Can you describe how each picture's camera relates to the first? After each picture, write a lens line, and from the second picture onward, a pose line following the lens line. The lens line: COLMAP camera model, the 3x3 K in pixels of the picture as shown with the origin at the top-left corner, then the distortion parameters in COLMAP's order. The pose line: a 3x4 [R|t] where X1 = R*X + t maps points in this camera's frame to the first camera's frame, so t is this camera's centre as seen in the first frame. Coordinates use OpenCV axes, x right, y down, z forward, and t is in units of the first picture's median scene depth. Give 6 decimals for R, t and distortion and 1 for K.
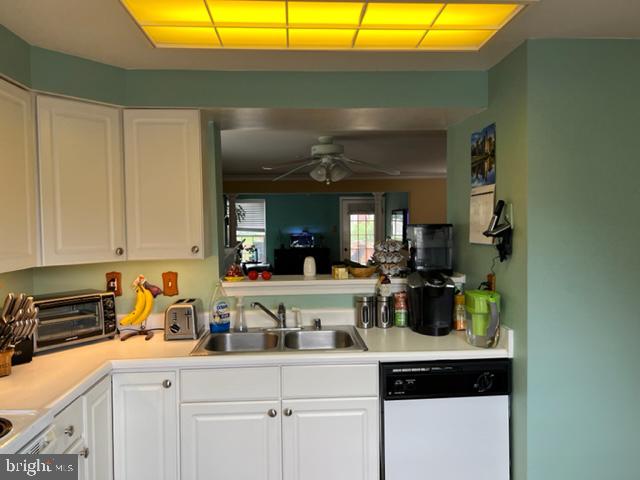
lens RADIAL K [[480.2, 0, 315.1], [0, 480.2, 241.7], [0, 0, 1]] dist [0.051650, -0.058246]
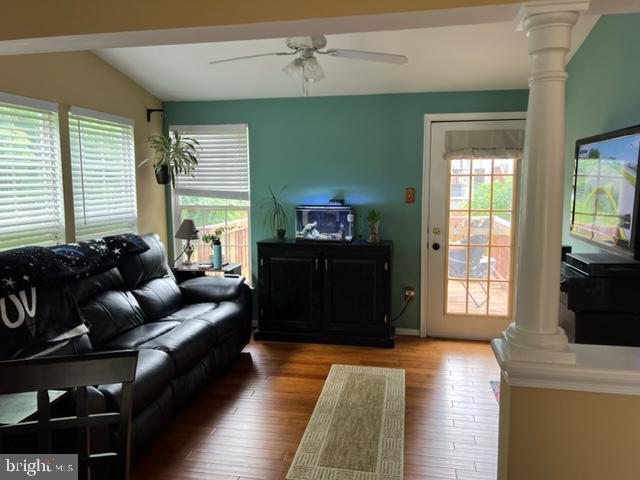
lens RADIAL K [[480.2, 0, 316.9], [0, 480.2, 234.4], [0, 0, 1]] dist [0.051650, -0.058246]
pose [[0.967041, 0.033068, -0.252465, 0.017953], [-0.013893, 0.996906, 0.077360, -0.006120], [0.254242, -0.071303, 0.964509, 0.152185]]
